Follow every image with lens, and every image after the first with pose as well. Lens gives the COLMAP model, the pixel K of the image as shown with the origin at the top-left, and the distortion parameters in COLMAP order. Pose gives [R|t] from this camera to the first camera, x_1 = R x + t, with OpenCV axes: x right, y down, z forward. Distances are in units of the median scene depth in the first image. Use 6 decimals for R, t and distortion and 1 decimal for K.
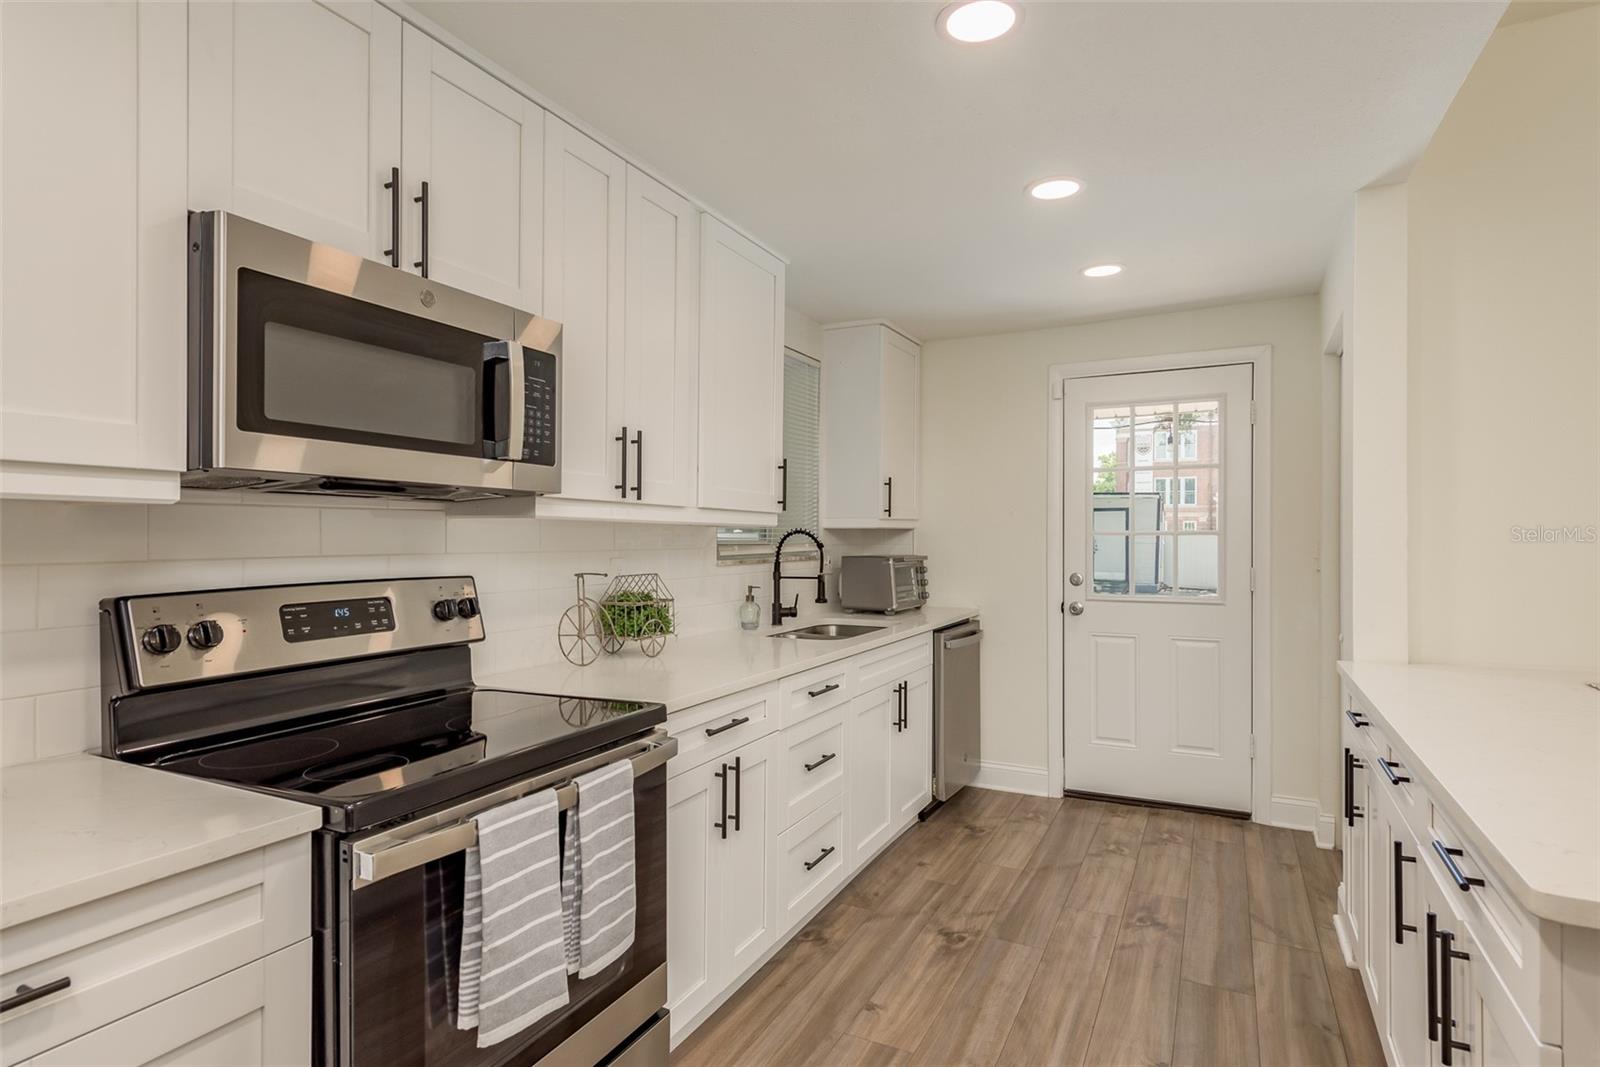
lens RADIAL K [[847.6, 0, 800.3], [0, 847.6, 540.4], [0, 0, 1]] dist [0.021449, -0.001860]
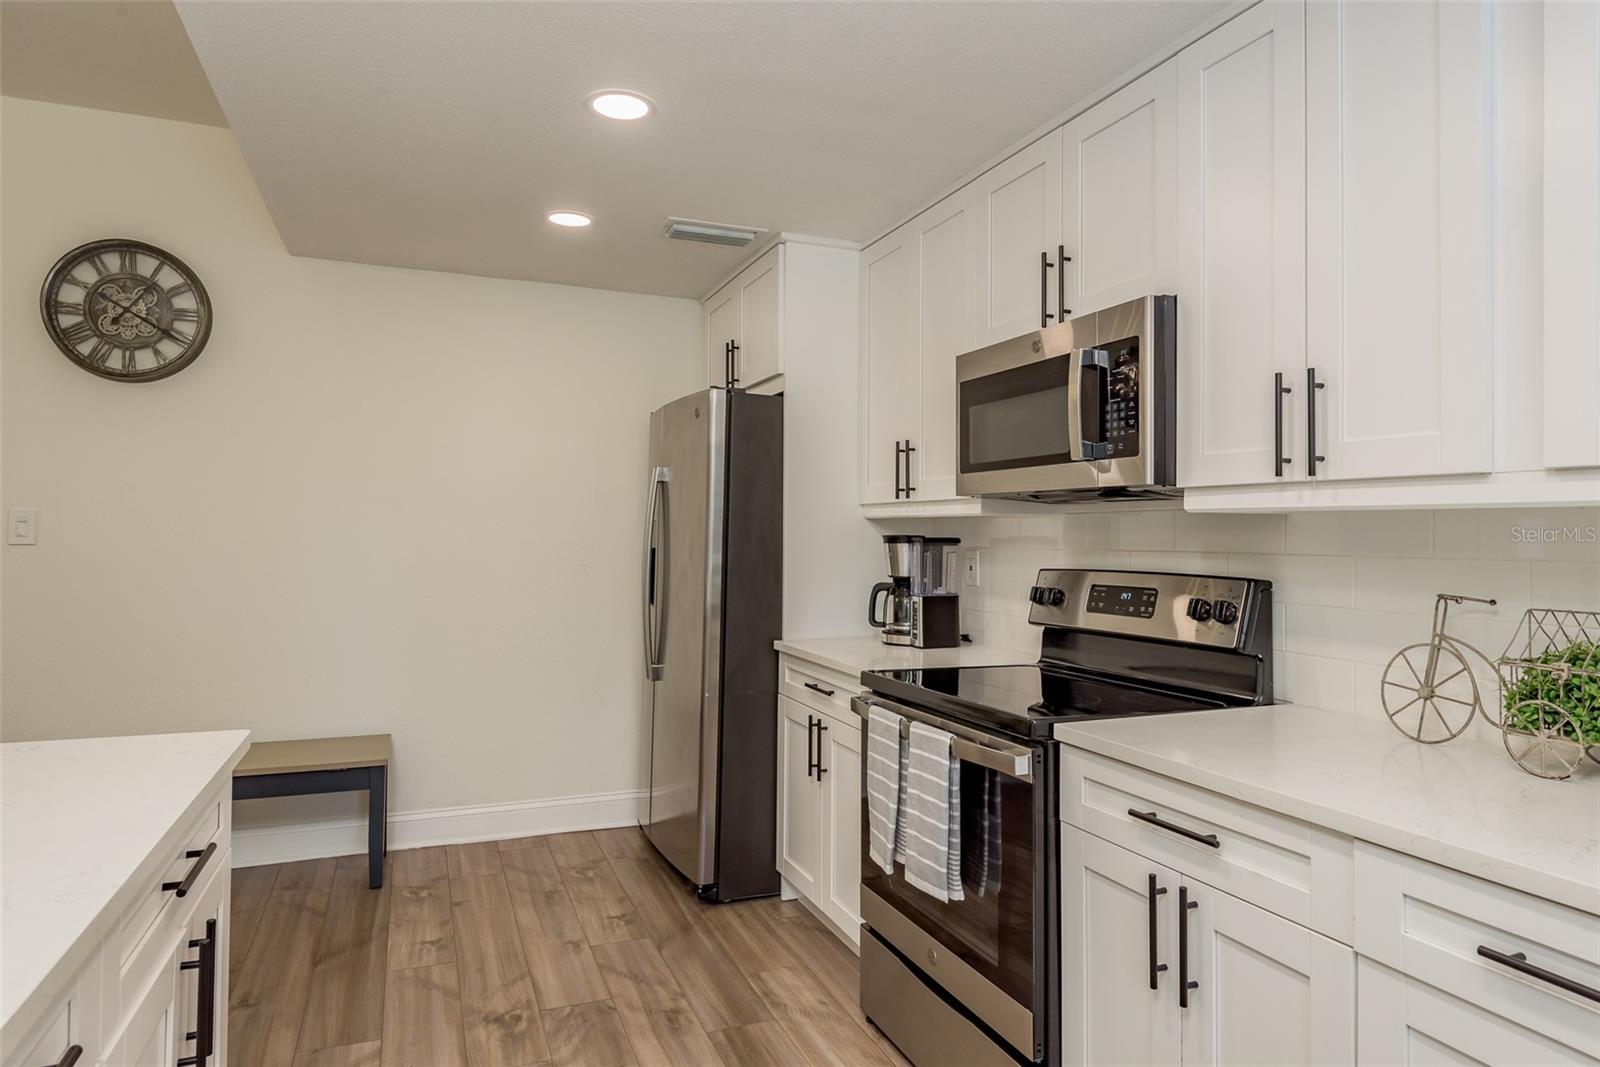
lens RADIAL K [[957.3, 0, 837.7], [0, 957.3, 525.5], [0, 0, 1]] dist [-0.002379, -0.000857]
pose [[-0.642130, -0.015578, -0.766438, 0.418346], [-0.012636, 0.999873, -0.009736, 0.000872], [0.766492, 0.003433, -0.642245, 0.841272]]
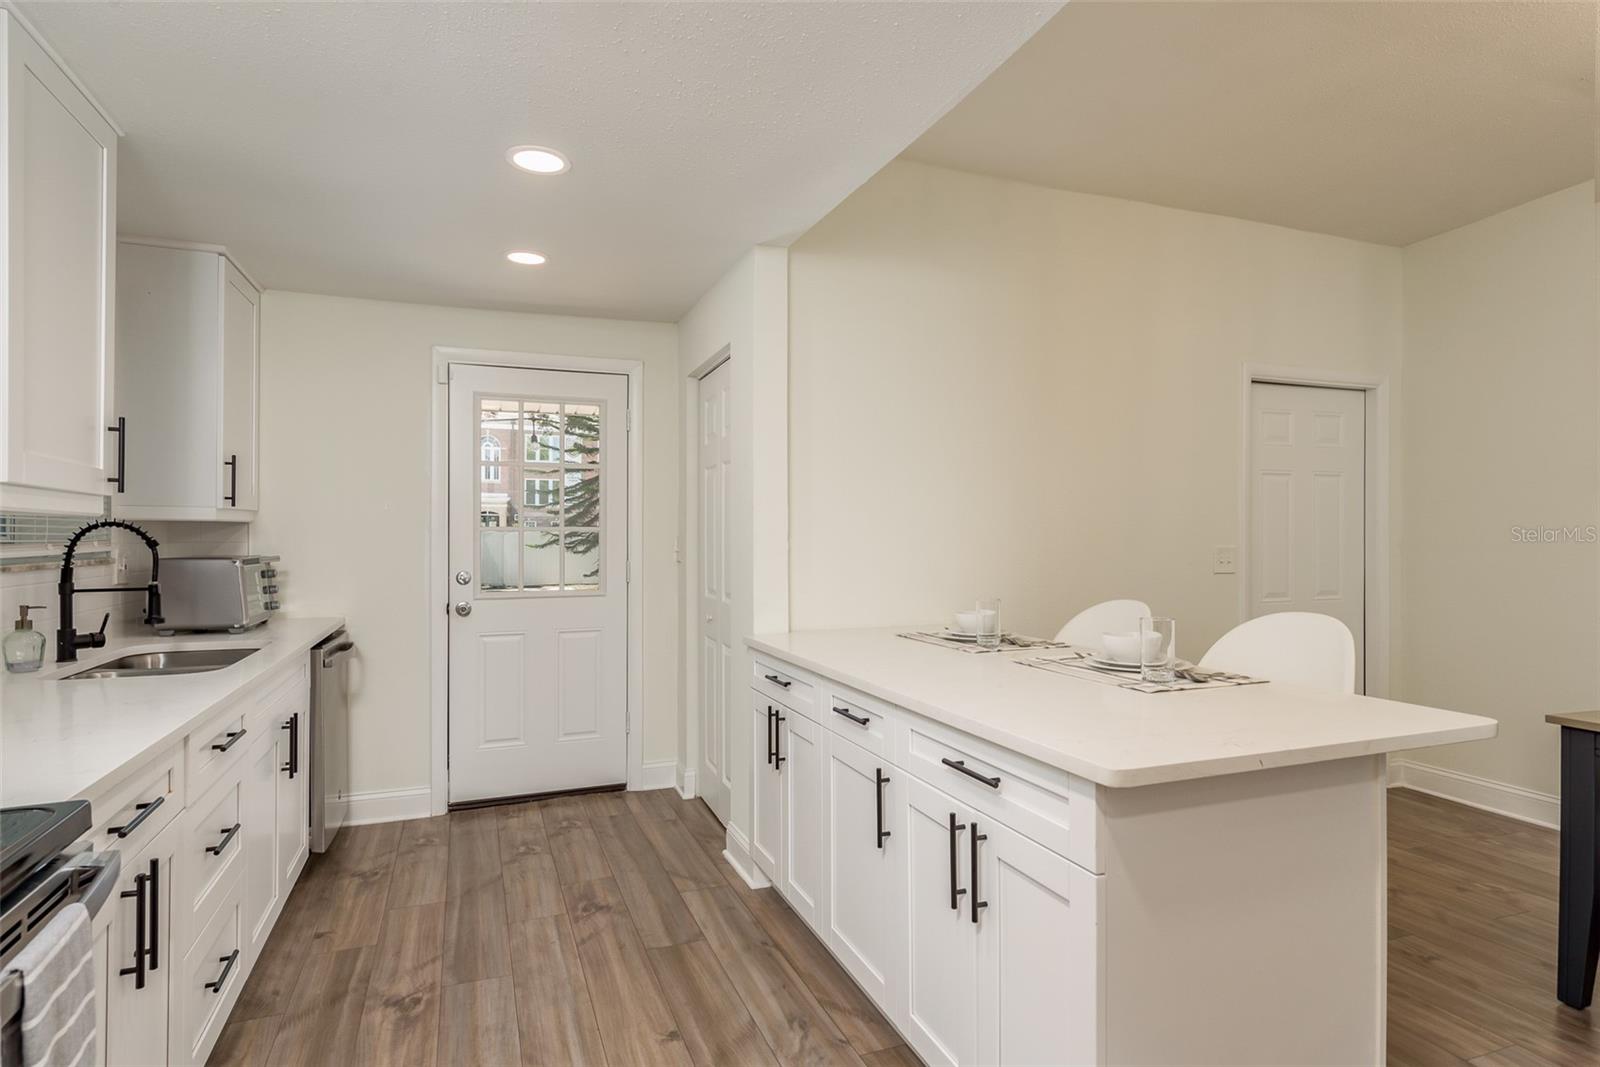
lens RADIAL K [[847.6, 0, 800.3], [0, 847.6, 540.4], [0, 0, 1]] dist [0.021449, -0.001860]
pose [[0.673404, -0.005196, 0.739257, -0.153691], [0.003650, 0.999986, 0.003704, 0.002990], [-0.739266, 0.000204, 0.673414, 0.114214]]
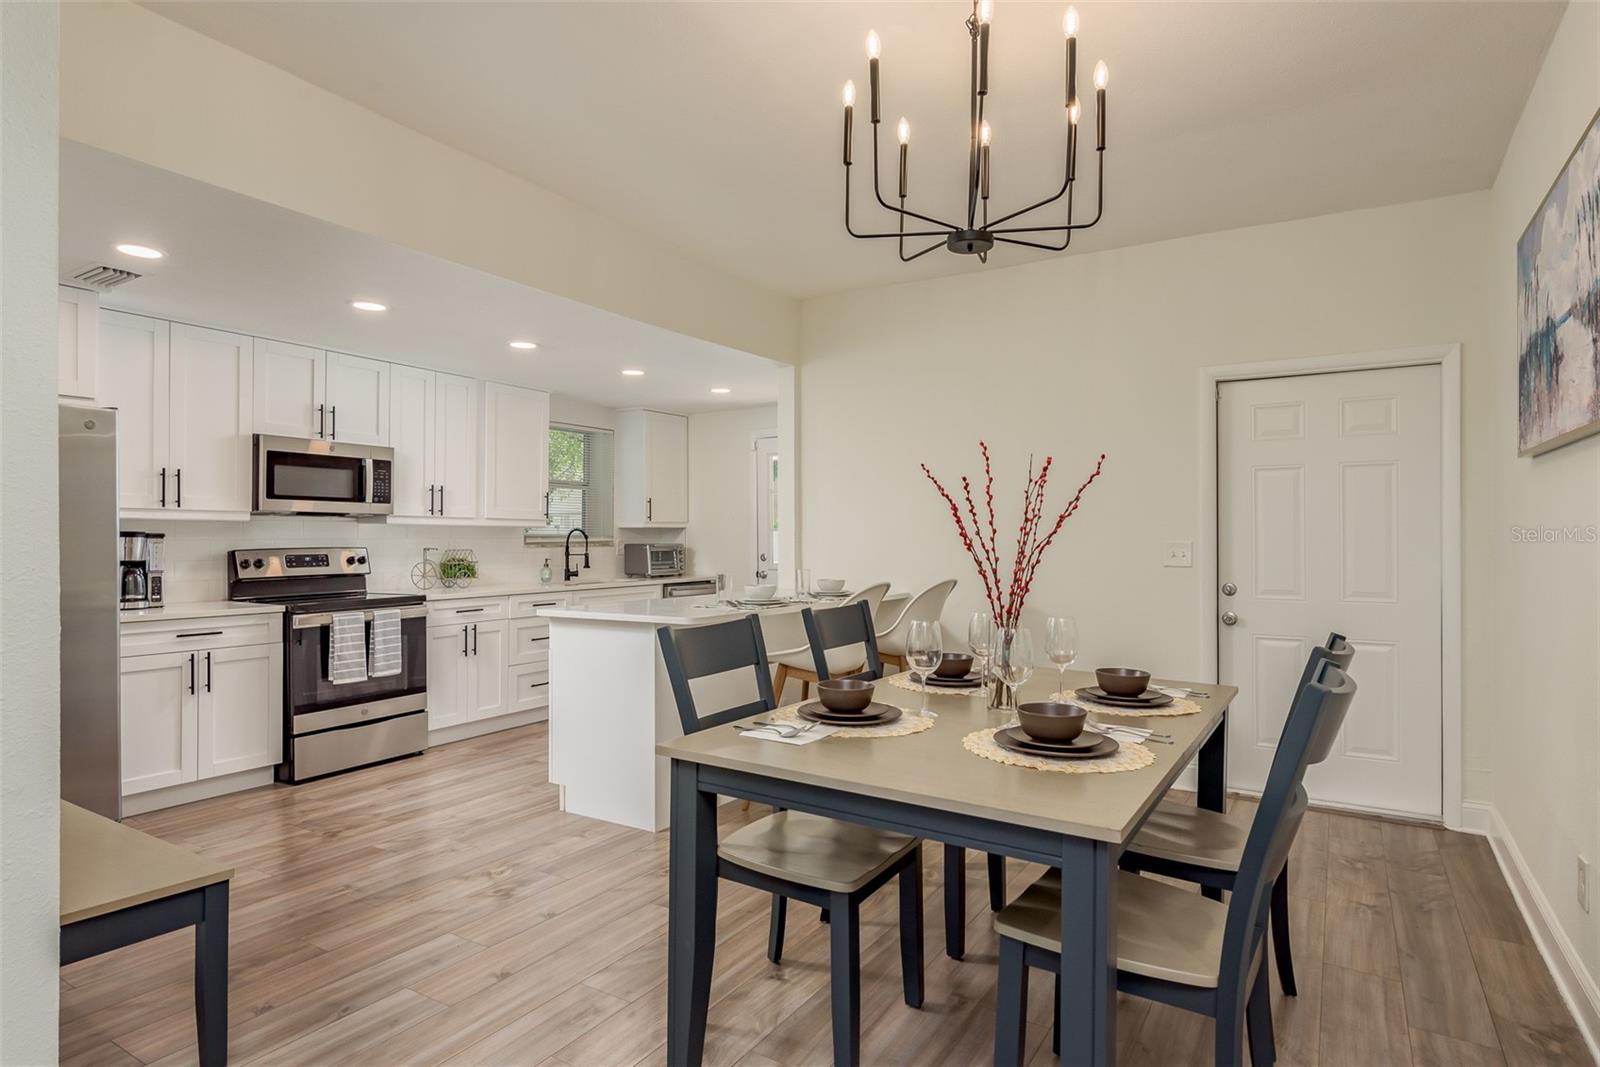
lens RADIAL K [[852.7, 0, 795.9], [0, 852.7, 533.7], [0, 0, 1]] dist [0.003137, -0.000709]
pose [[0.996062, -0.003162, -0.088608, 0.687123], [0.002454, 0.999964, -0.008091, 0.015711], [0.088630, 0.007842, 0.996034, -0.863881]]
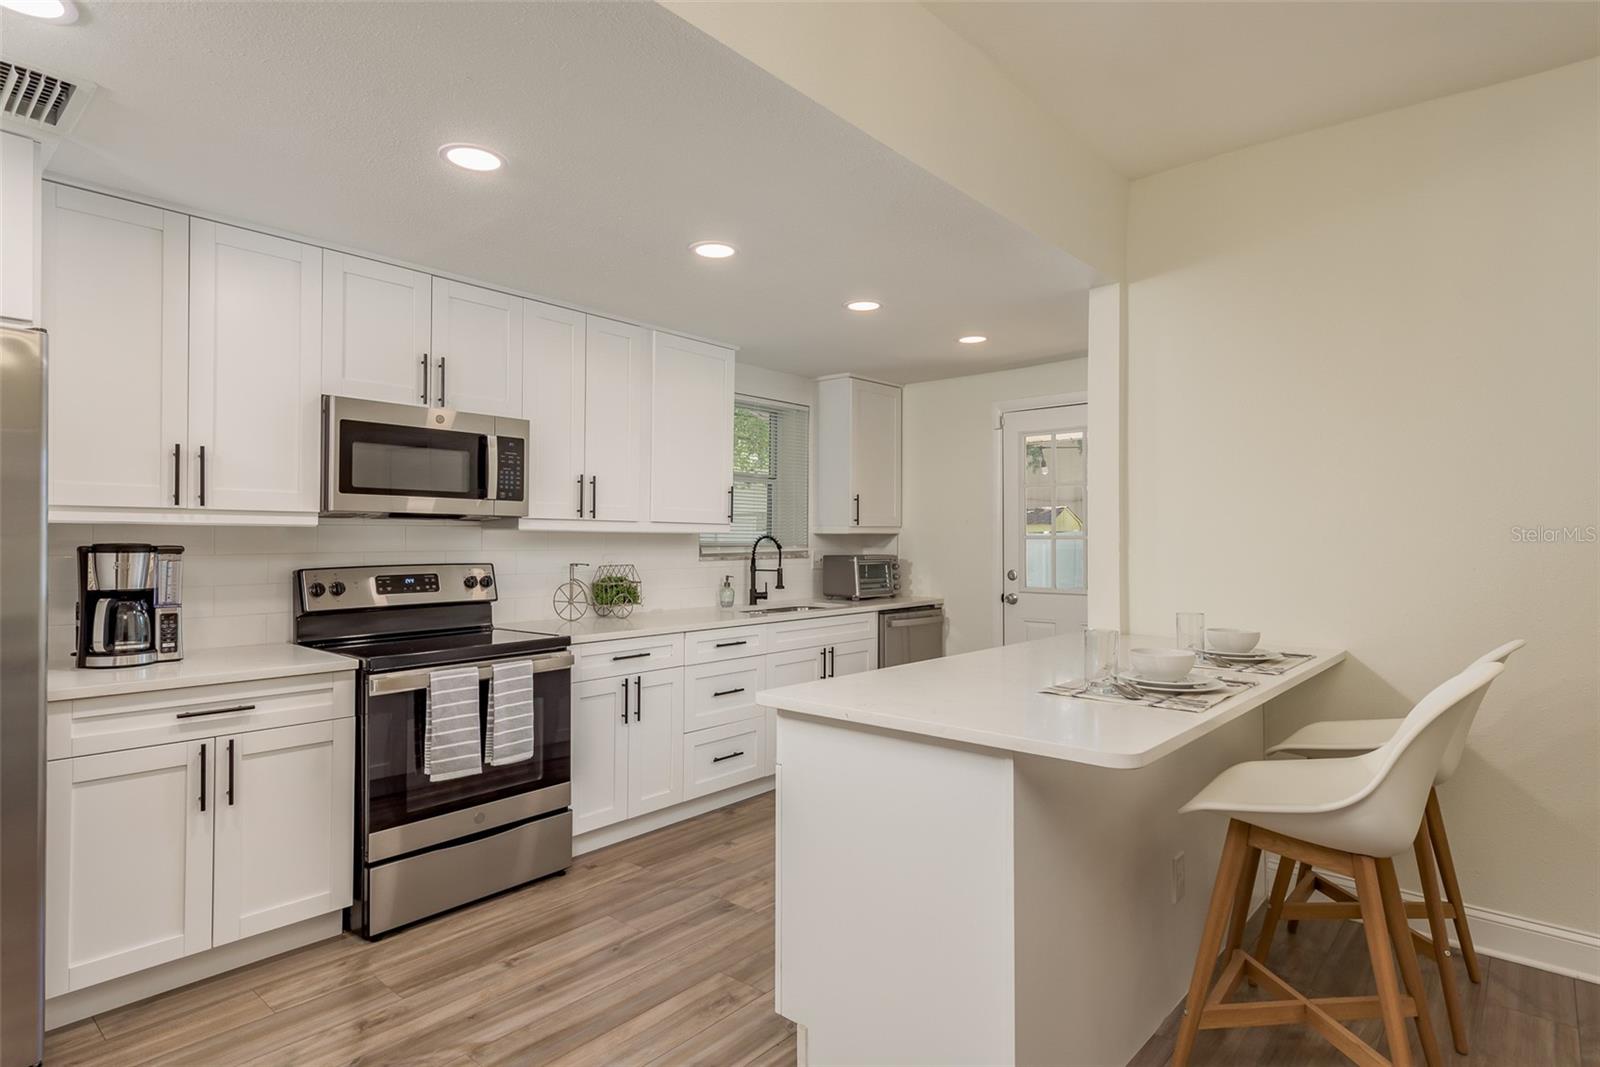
lens RADIAL K [[838.3, 0, 795.1], [0, 838.3, 533.0], [0, 0, 1]] dist [0.018835, -0.000141]
pose [[0.968392, -0.000949, -0.249432, 0.413187], [-0.001816, 0.999939, -0.010854, -0.001929], [0.249427, 0.010964, 0.968332, -0.327067]]
